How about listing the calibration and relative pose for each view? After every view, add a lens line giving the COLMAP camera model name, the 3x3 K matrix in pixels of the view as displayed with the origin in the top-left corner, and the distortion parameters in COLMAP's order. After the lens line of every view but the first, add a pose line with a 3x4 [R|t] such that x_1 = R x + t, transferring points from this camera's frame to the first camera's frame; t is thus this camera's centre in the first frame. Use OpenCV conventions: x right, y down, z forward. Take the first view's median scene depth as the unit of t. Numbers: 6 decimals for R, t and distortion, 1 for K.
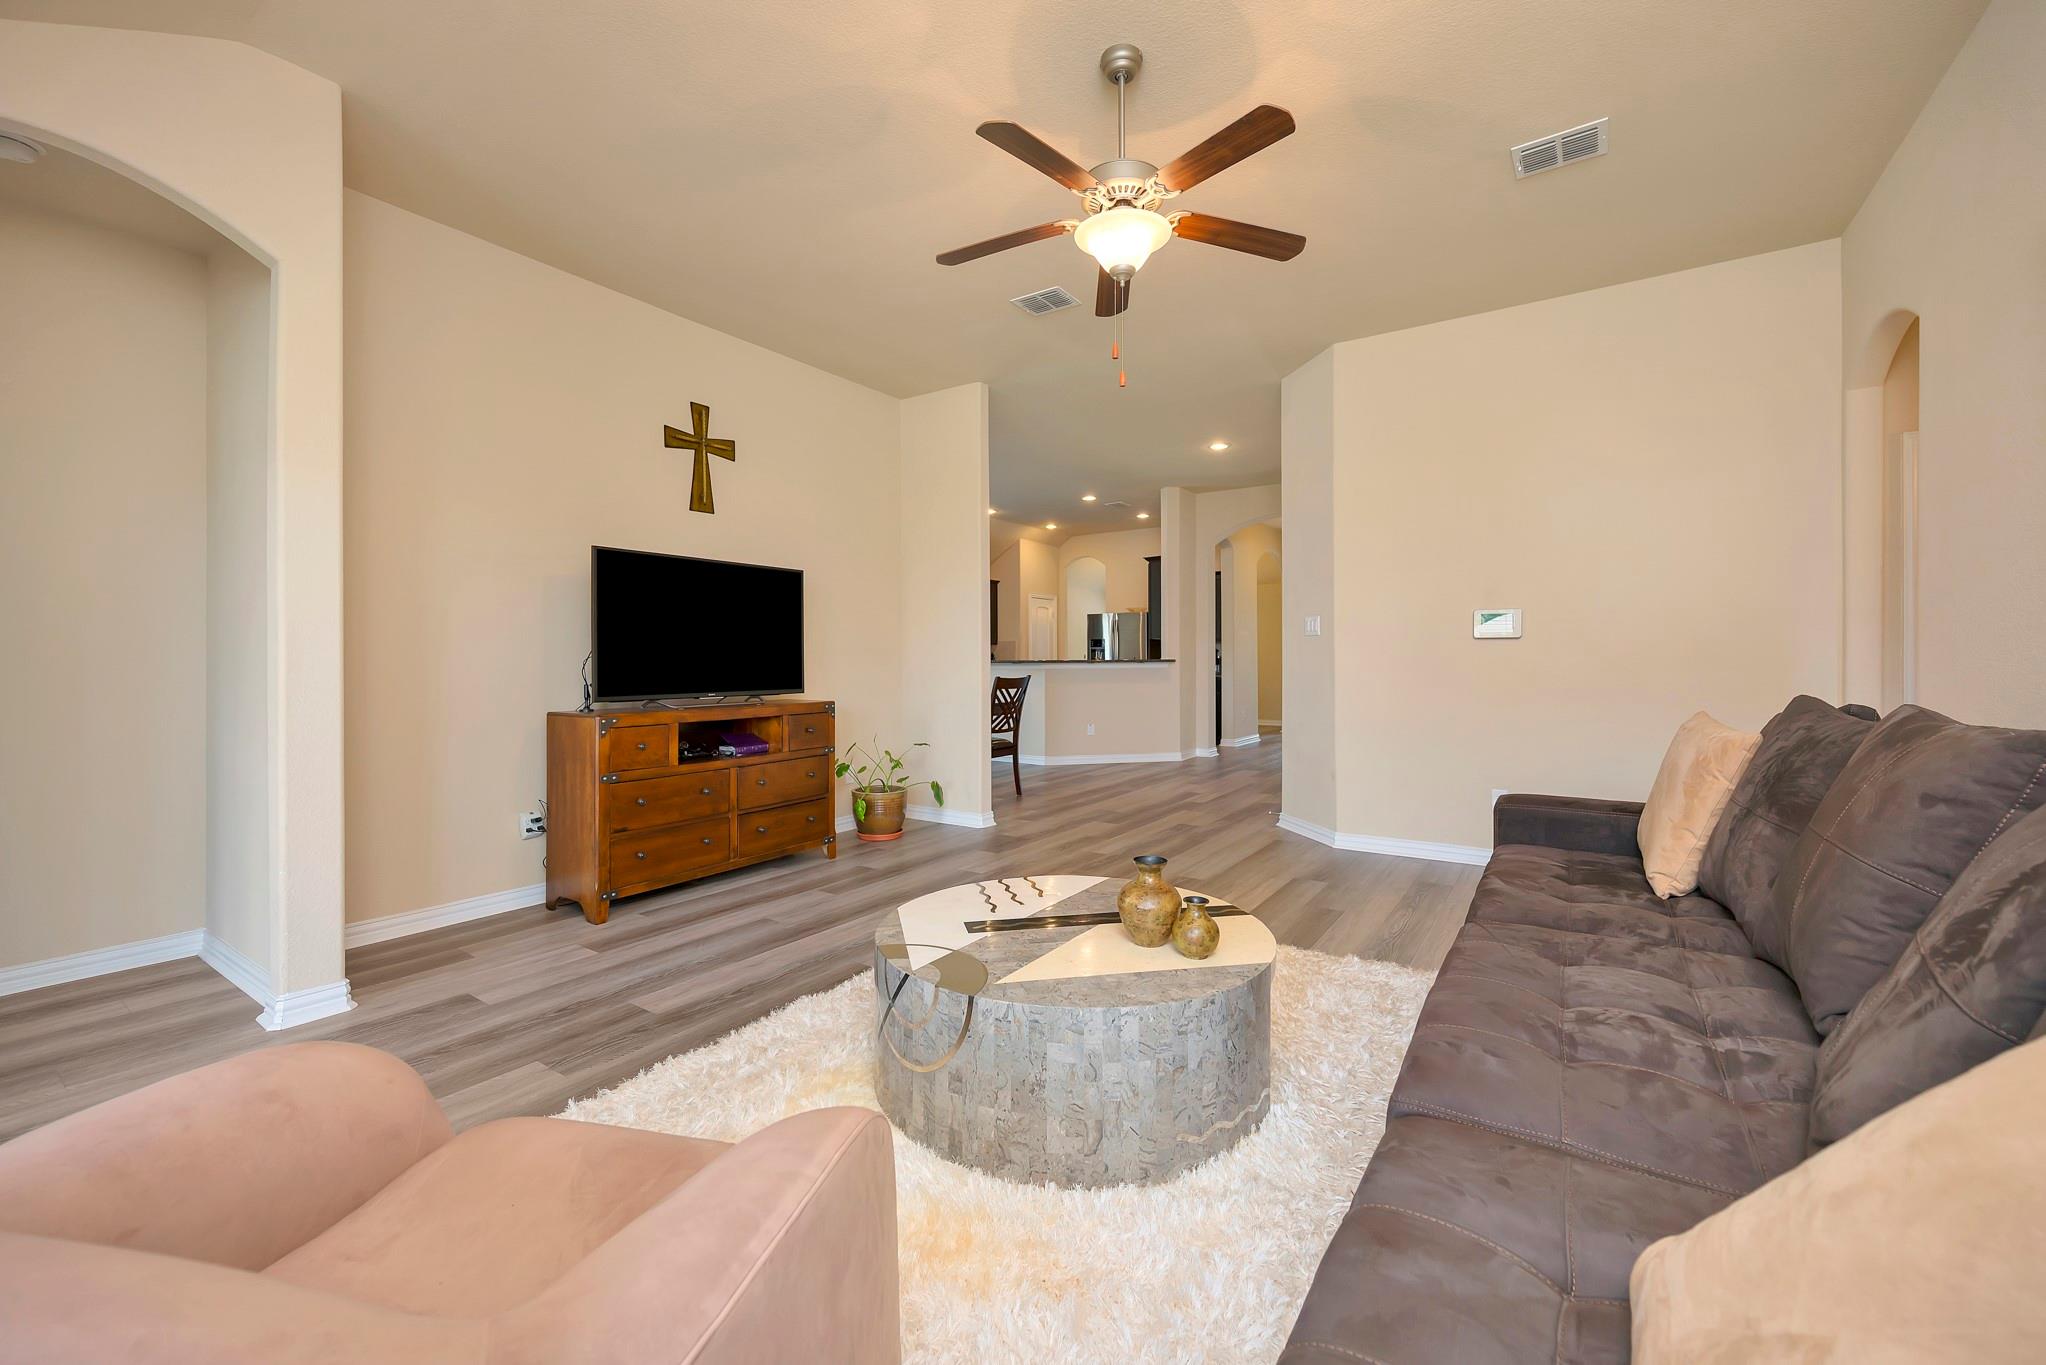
lens RADIAL K [[782.9, 0, 1031.5], [0, 782.9, 669.4], [0, 0, 1]] dist [-0.002160, -0.000166]
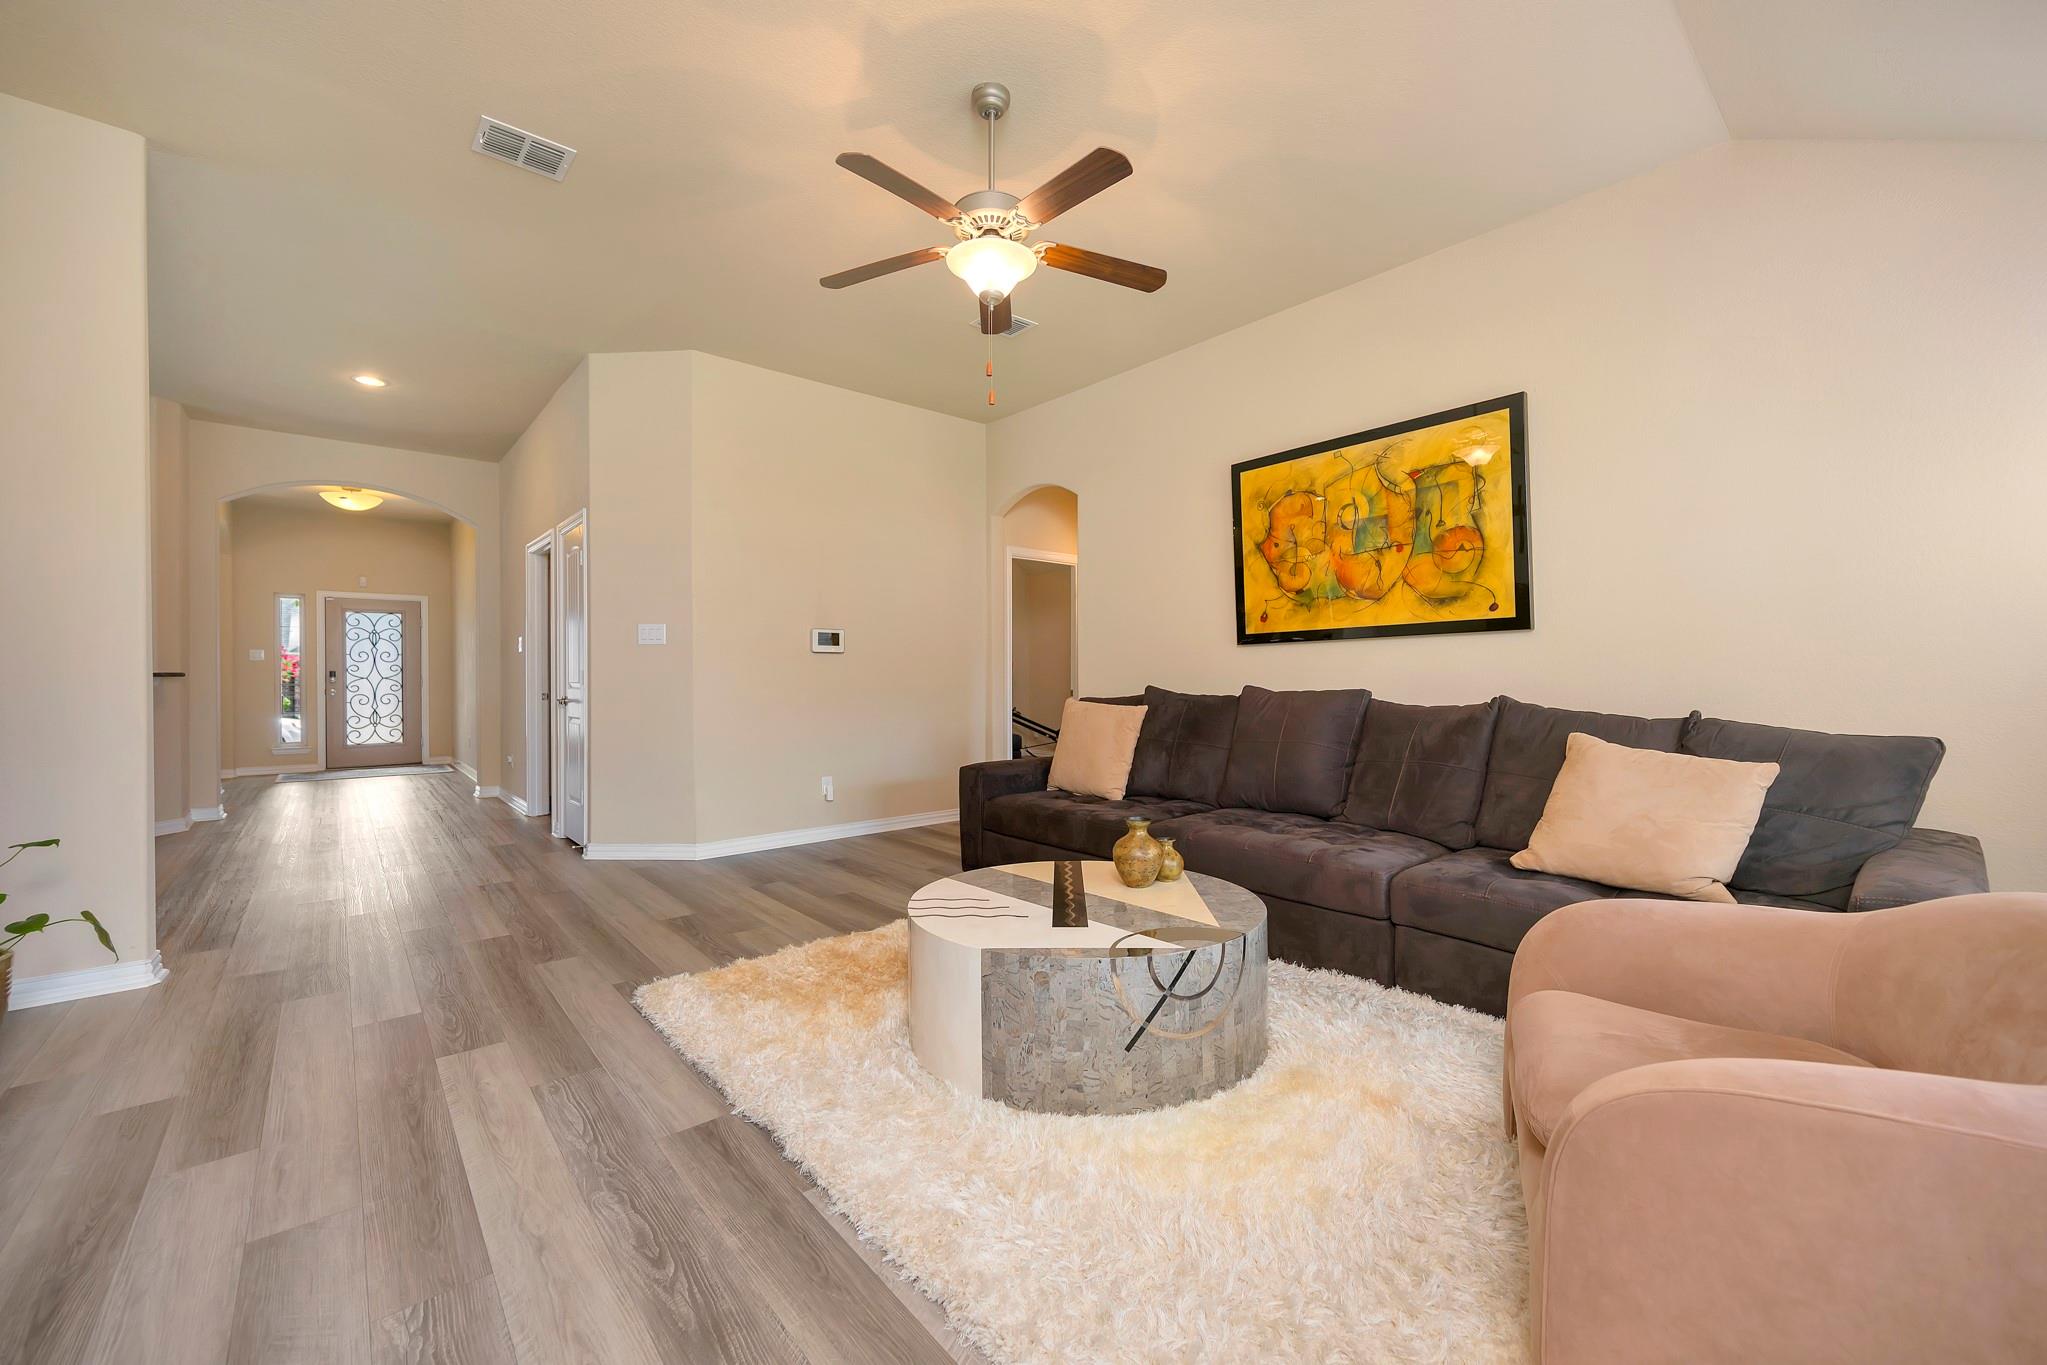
lens RADIAL K [[816.1, 0, 1034.4], [0, 816.1, 671.8], [0, 0, 1]] dist [-0.000524, -0.000384]
pose [[0.277613, -0.004063, 0.960684, -0.935474], [0.008701, 0.999961, 0.001714, 0.000370], [-0.960654, 0.007883, 0.277638, 0.640997]]
